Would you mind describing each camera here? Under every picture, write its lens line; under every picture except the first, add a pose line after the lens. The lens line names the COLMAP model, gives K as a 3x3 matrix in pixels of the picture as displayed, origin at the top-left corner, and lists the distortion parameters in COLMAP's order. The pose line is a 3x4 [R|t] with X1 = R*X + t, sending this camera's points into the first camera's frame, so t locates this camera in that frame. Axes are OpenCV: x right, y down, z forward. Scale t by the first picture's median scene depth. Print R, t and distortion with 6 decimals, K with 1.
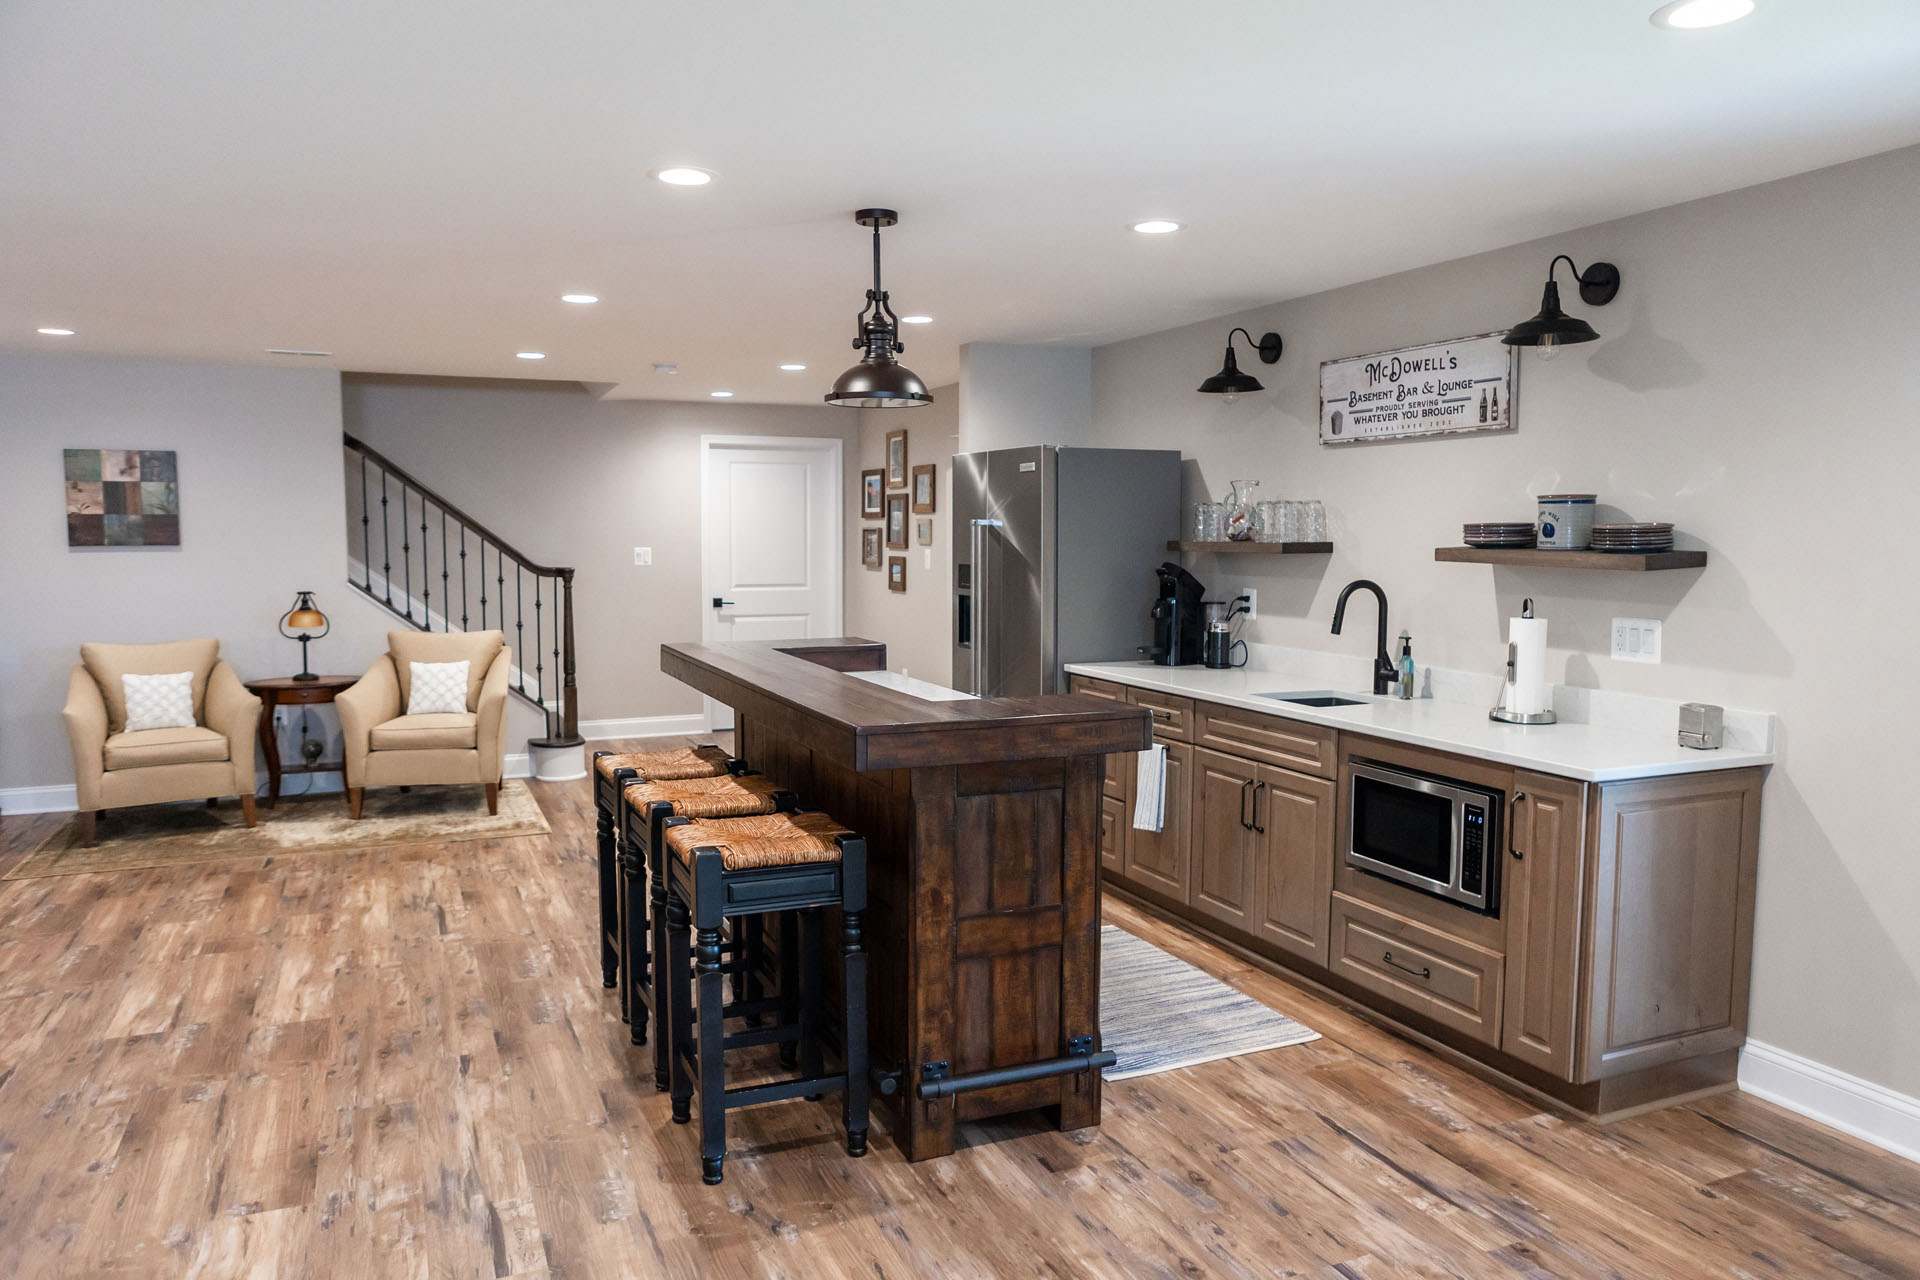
lens RADIAL K [[1327.7, 0, 967.0], [0, 1327.7, 638.6], [0, 0, 1]] dist [-0.029305, 0.023234]
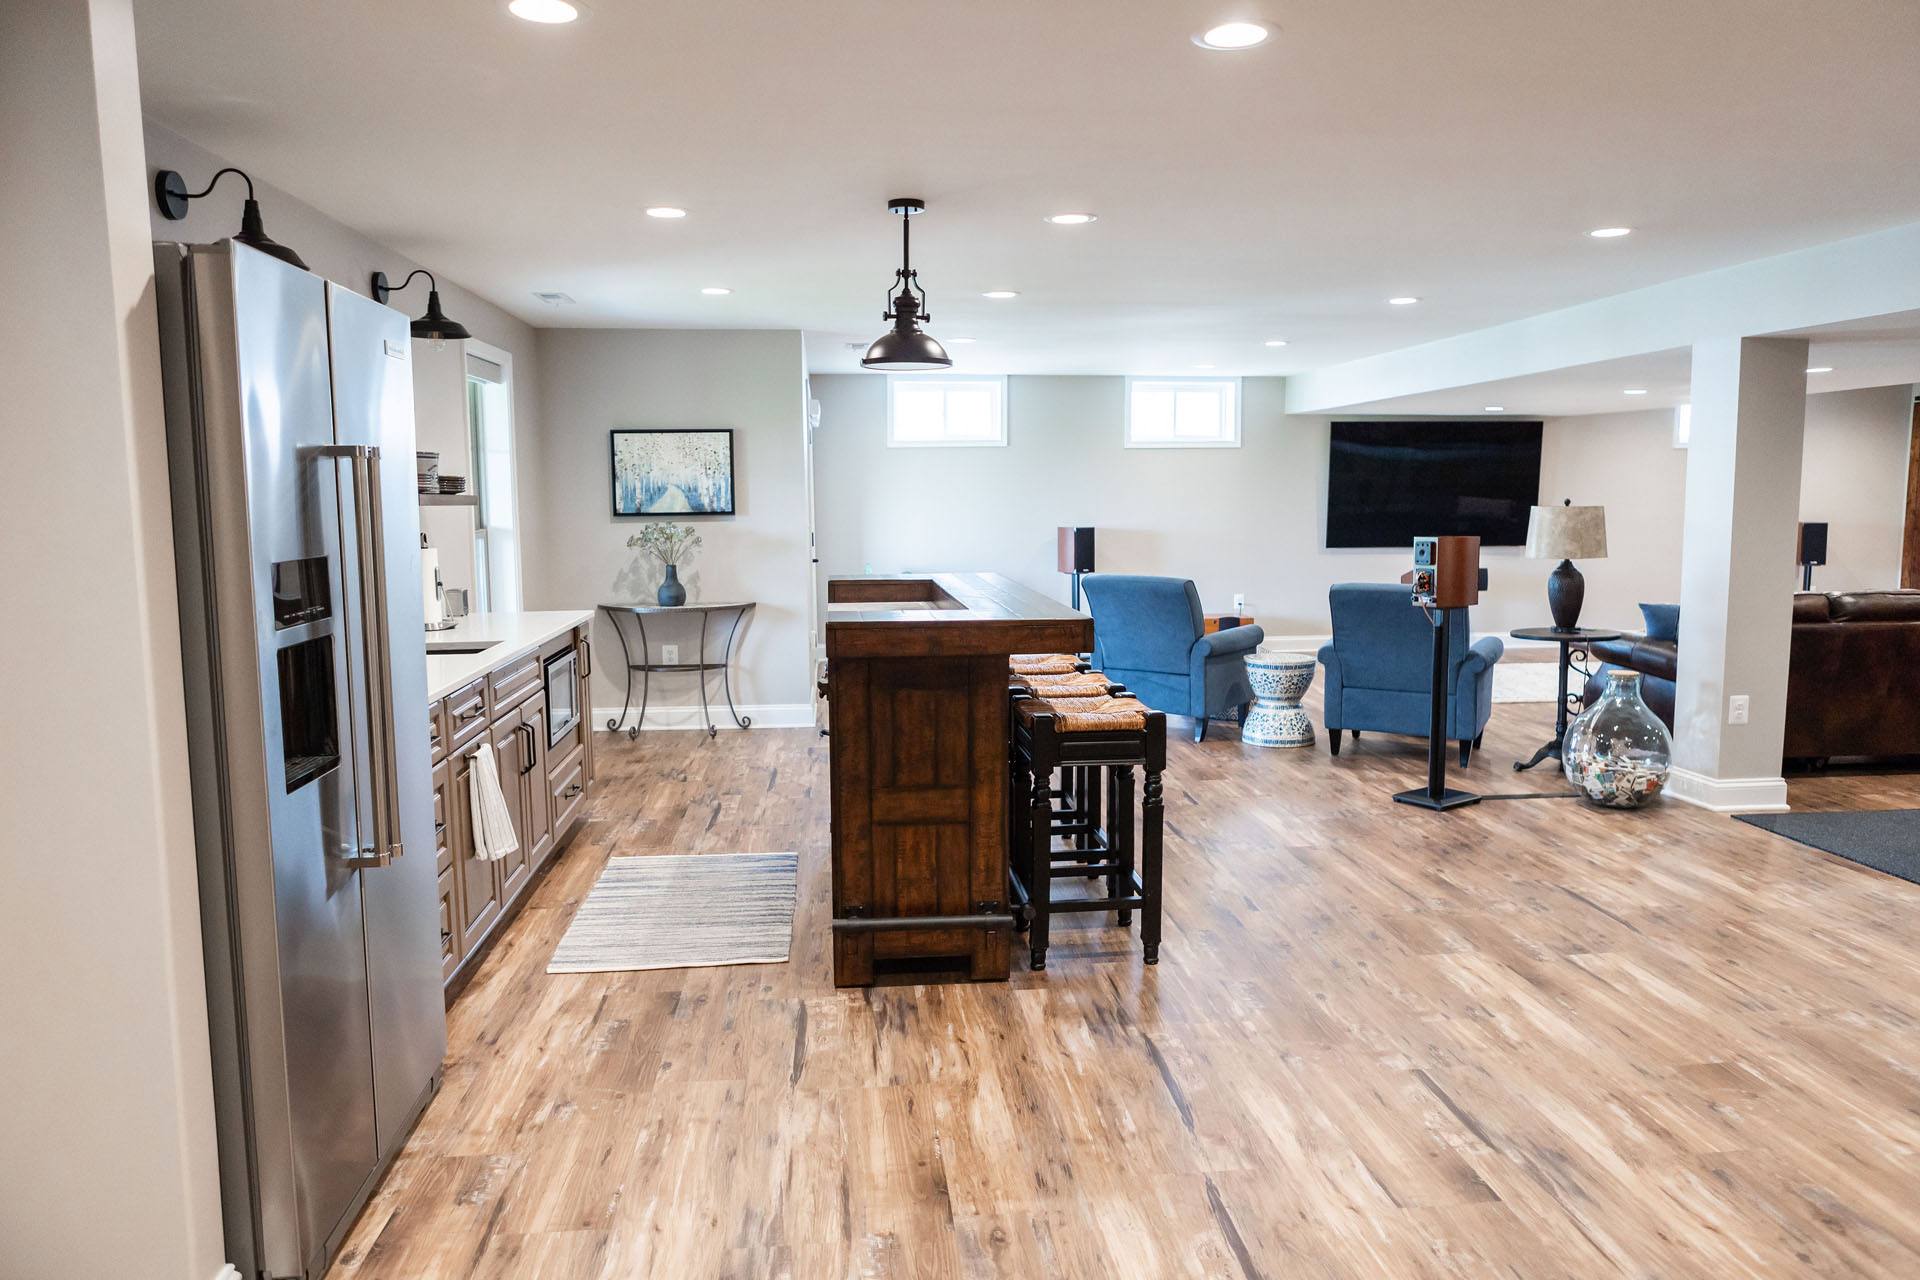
lens RADIAL K [[1299.6, 0, 969.2], [0, 1299.6, 638.4], [0, 0, 1]] dist [-0.028486, 0.019934]
pose [[-0.951211, -0.031516, 0.306926, -0.383761], [0.030039, 0.980584, 0.193783, -0.130123], [-0.307074, 0.193548, -0.931796, 1.683116]]
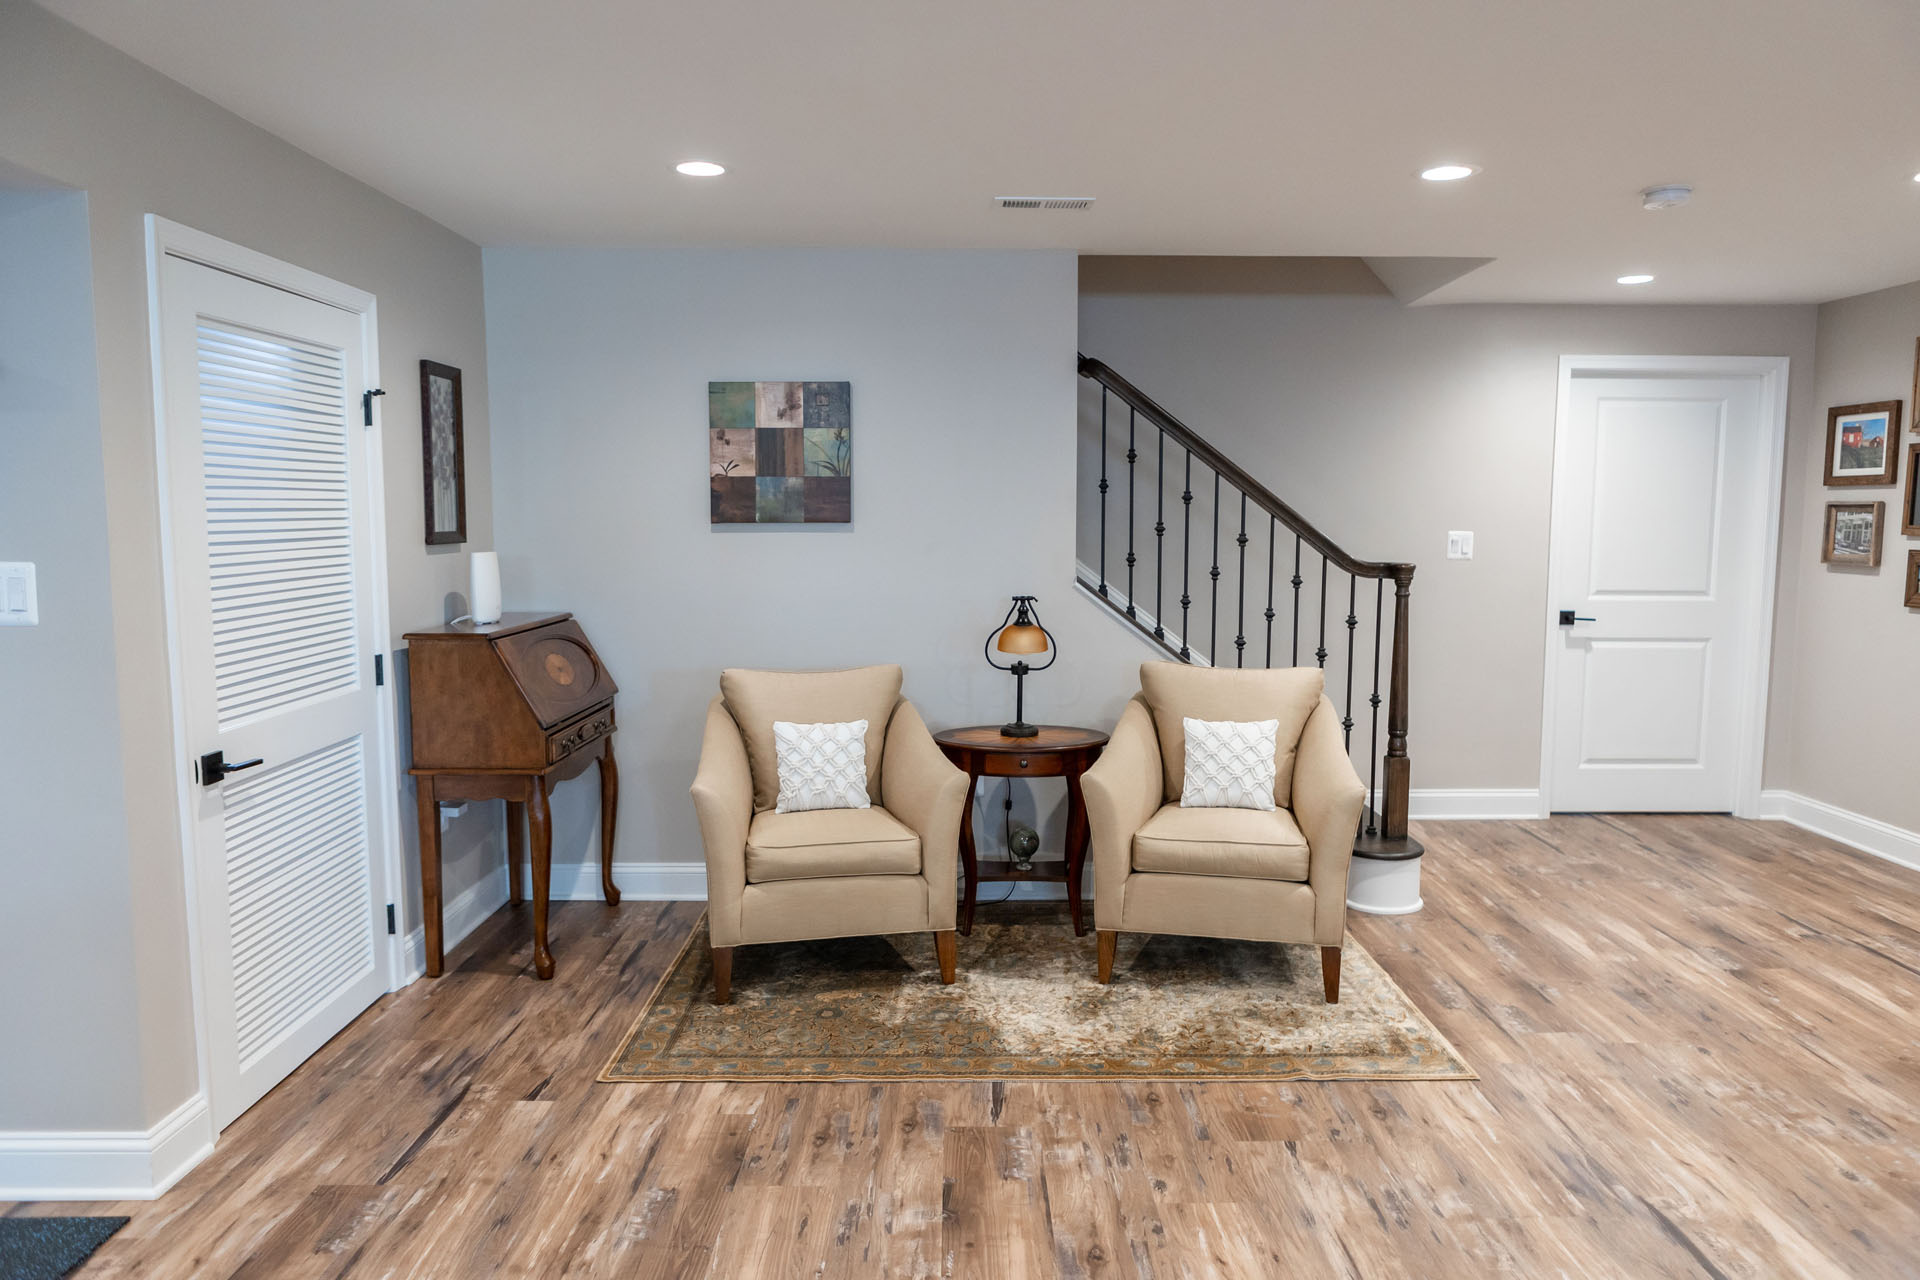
lens RADIAL K [[1299.6, 0, 969.2], [0, 1299.6, 638.4], [0, 0, 1]] dist [-0.028486, 0.019934]
pose [[0.917384, 0.039461, -0.396042, -0.415068], [-0.033616, 0.999199, 0.021692, -0.042228], [0.396581, -0.006587, 0.917976, 0.621195]]
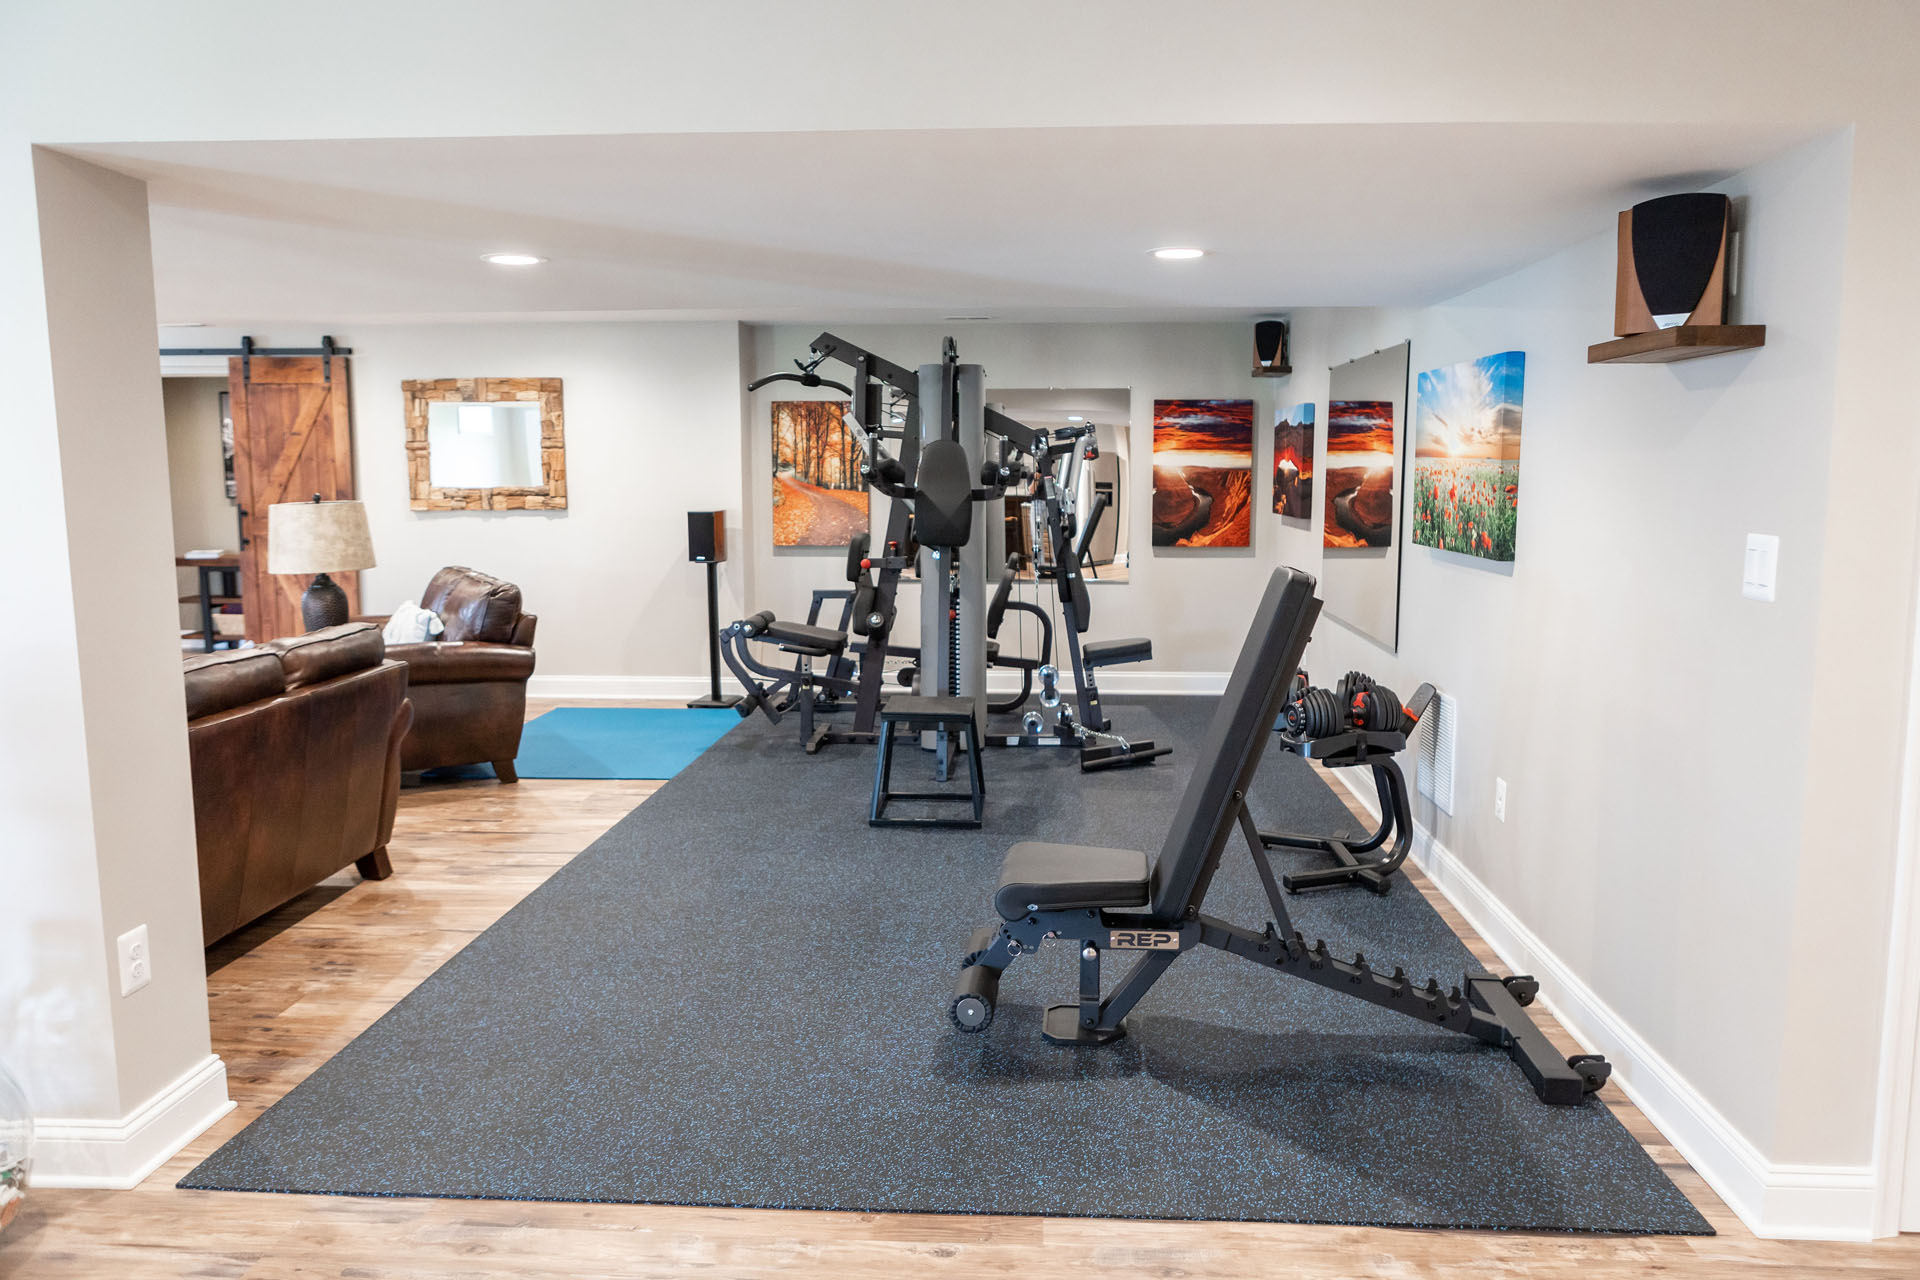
lens RADIAL K [[1342.4, 0, 969.0], [0, 1342.4, 638.9], [0, 0, 1]] dist [-0.029030, 0.020006]
pose [[-0.459626, 0.111147, -0.881130, -0.367566], [-0.074358, 0.983838, 0.162891, -0.071784], [0.884994, 0.140388, -0.443933, 0.918944]]
